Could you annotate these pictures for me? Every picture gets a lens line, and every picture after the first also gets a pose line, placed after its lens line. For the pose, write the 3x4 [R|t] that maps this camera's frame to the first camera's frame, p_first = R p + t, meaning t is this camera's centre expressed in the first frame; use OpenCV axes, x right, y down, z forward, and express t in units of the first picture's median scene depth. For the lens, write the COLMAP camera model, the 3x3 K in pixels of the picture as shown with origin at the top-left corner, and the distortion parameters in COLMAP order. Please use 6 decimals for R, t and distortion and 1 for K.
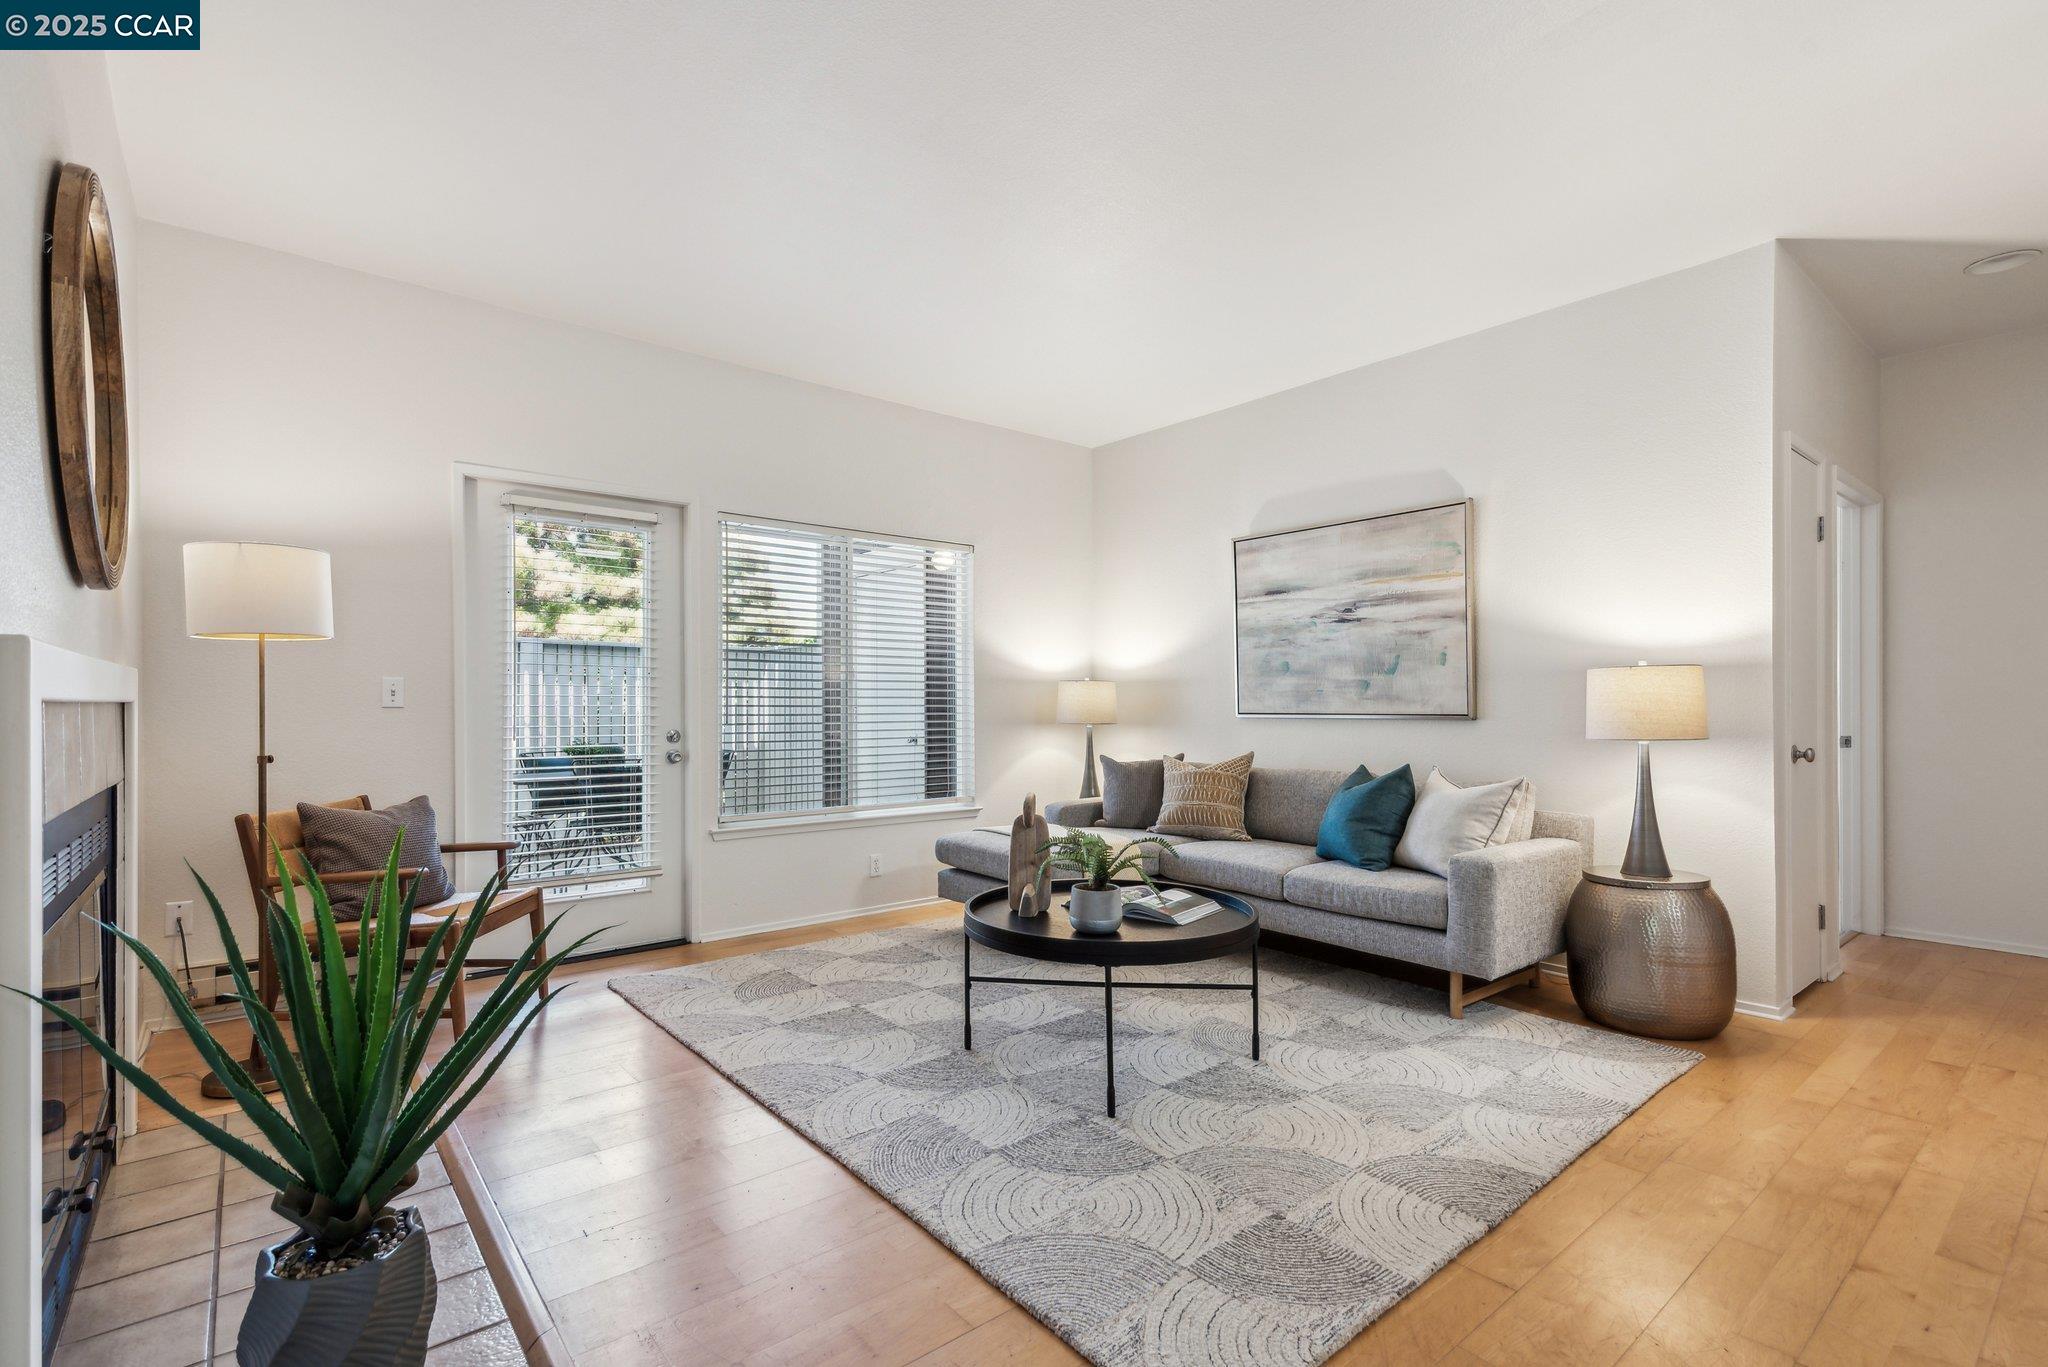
lens RADIAL K [[937.8, 0, 1019.4], [0, 937.8, 707.9], [0, 0, 1]] dist [0.011880, -0.000521]
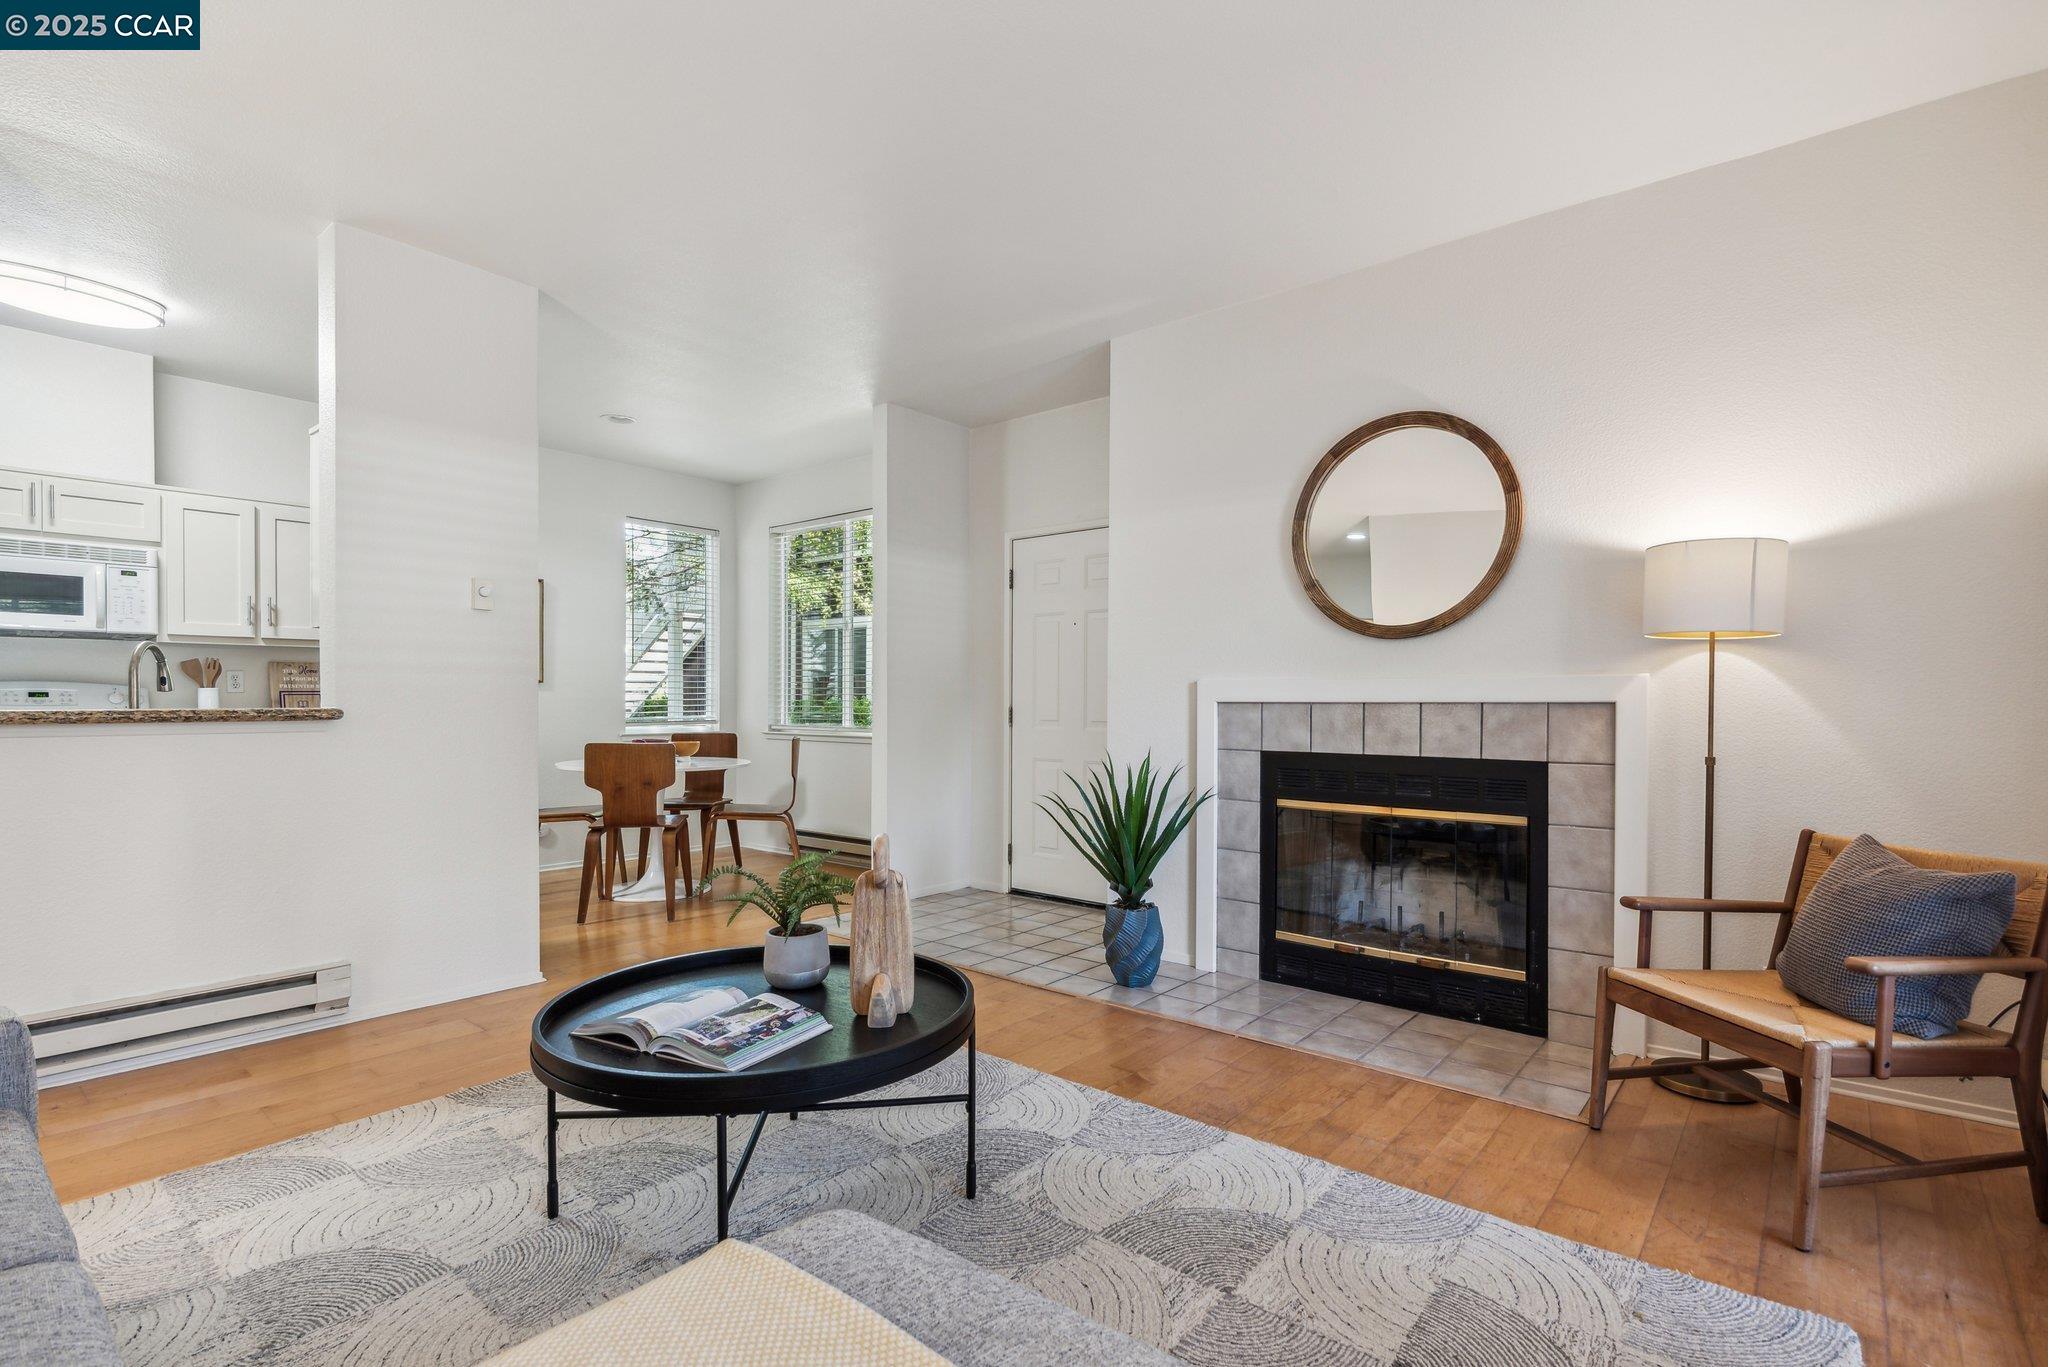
lens RADIAL K [[970.6, 0, 1024.1], [0, 970.6, 709.5], [0, 0, 1]] dist [-0.001818, -0.000389]
pose [[-0.982490, 0.003141, -0.186291, 0.032283], [0.000408, 0.999892, 0.014709, -0.008887], [0.186317, 0.014375, -0.982384, 1.388164]]
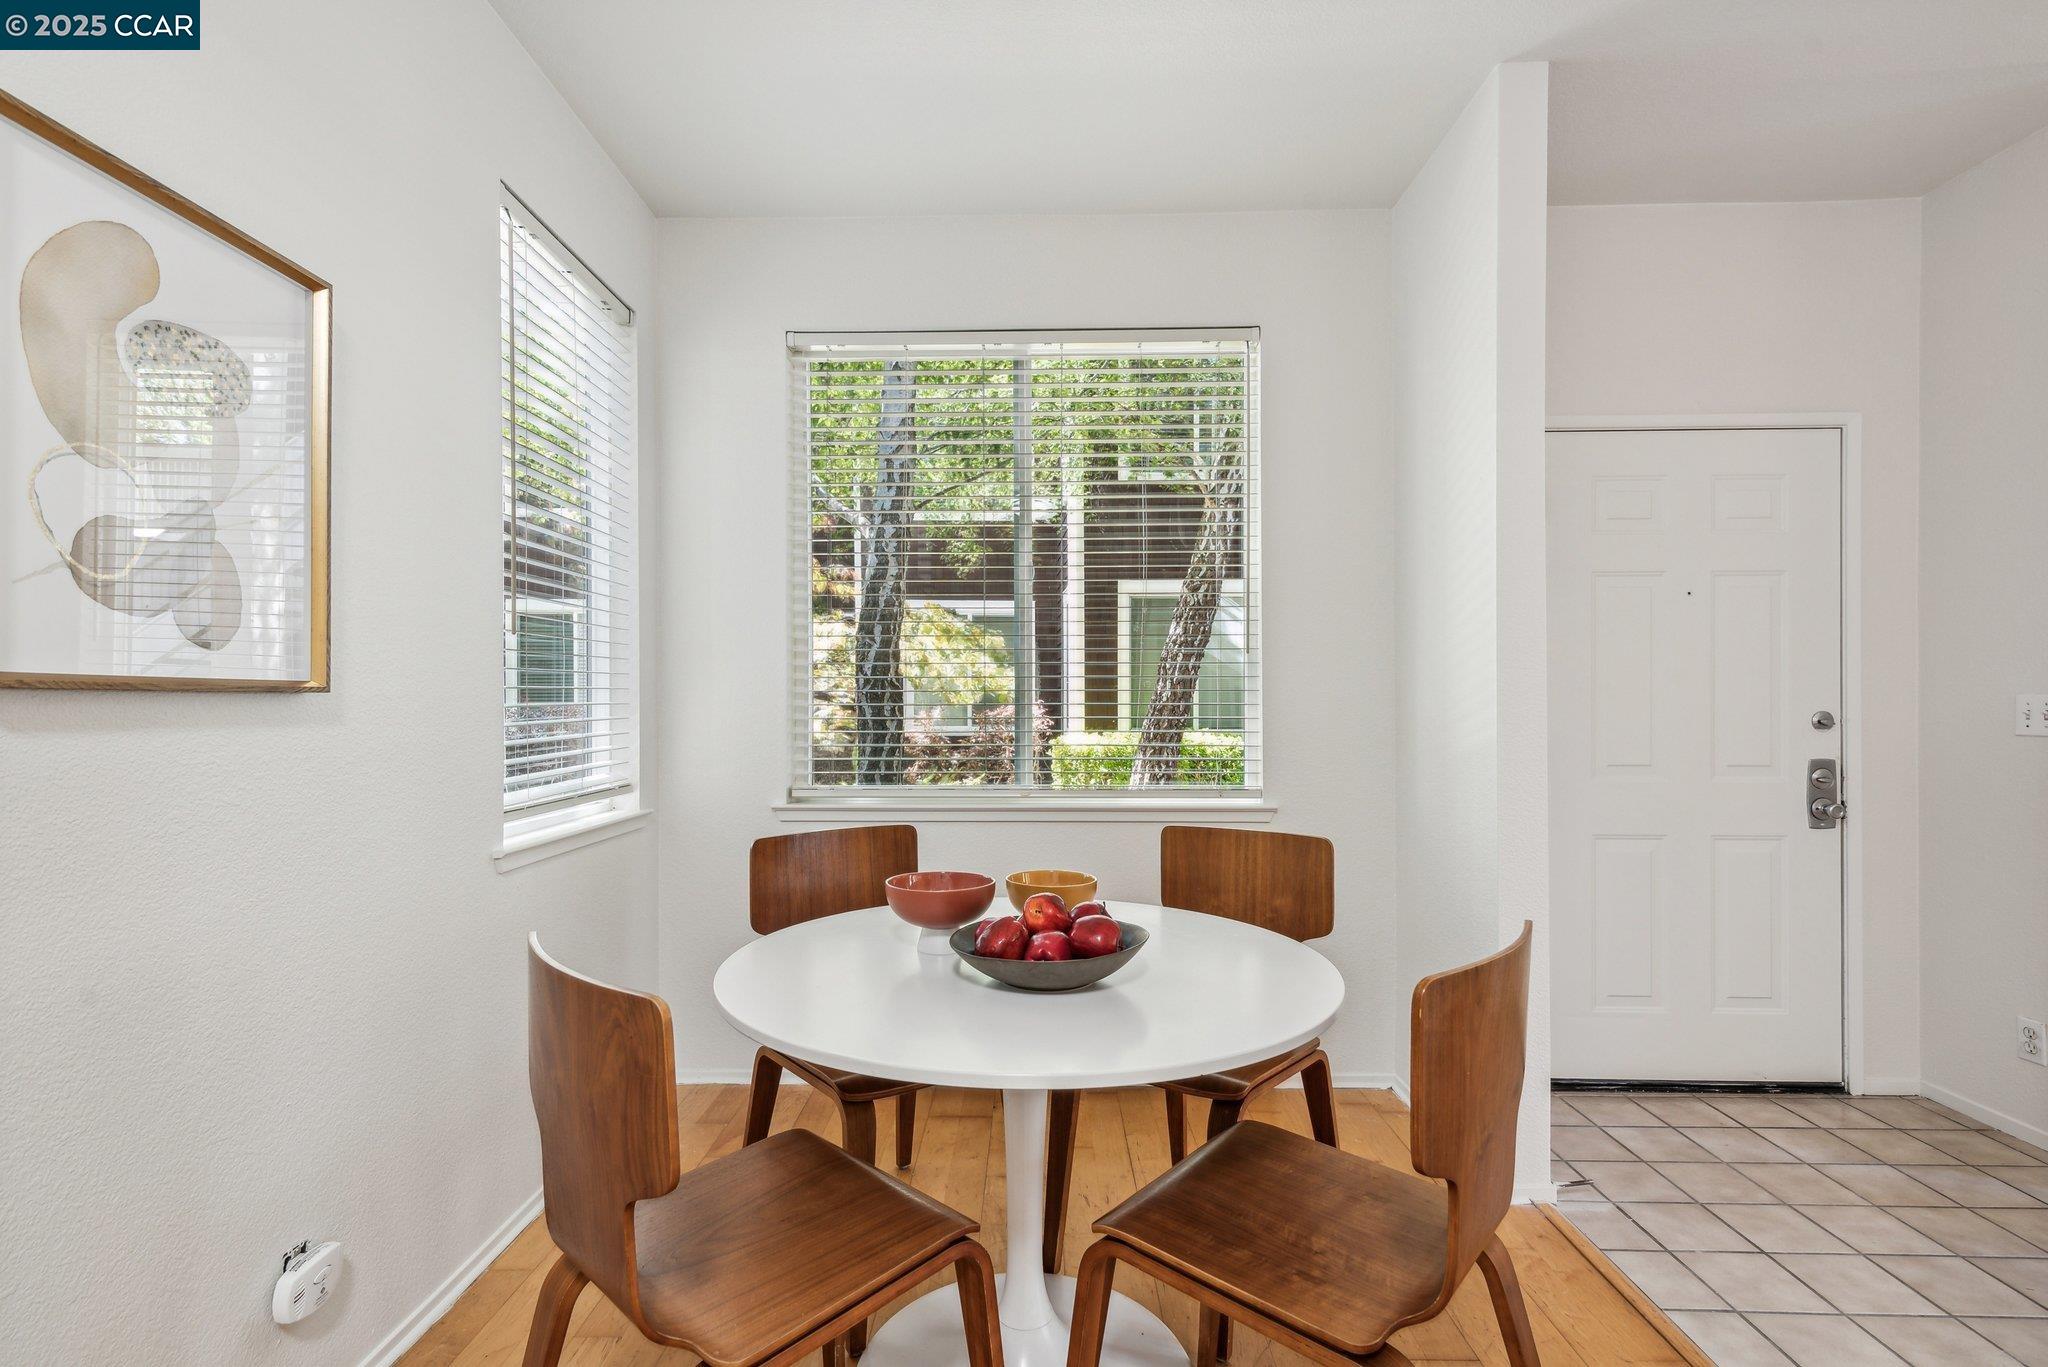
lens RADIAL K [[937.8, 0, 1019.4], [0, 937.8, 707.9], [0, 0, 1]] dist [0.011880, -0.000521]
pose [[-0.648497, 0.008651, -0.761168, 0.656194], [0.001089, 0.999945, 0.010437, -0.027518], [0.761217, 0.005939, -0.648470, 0.068150]]
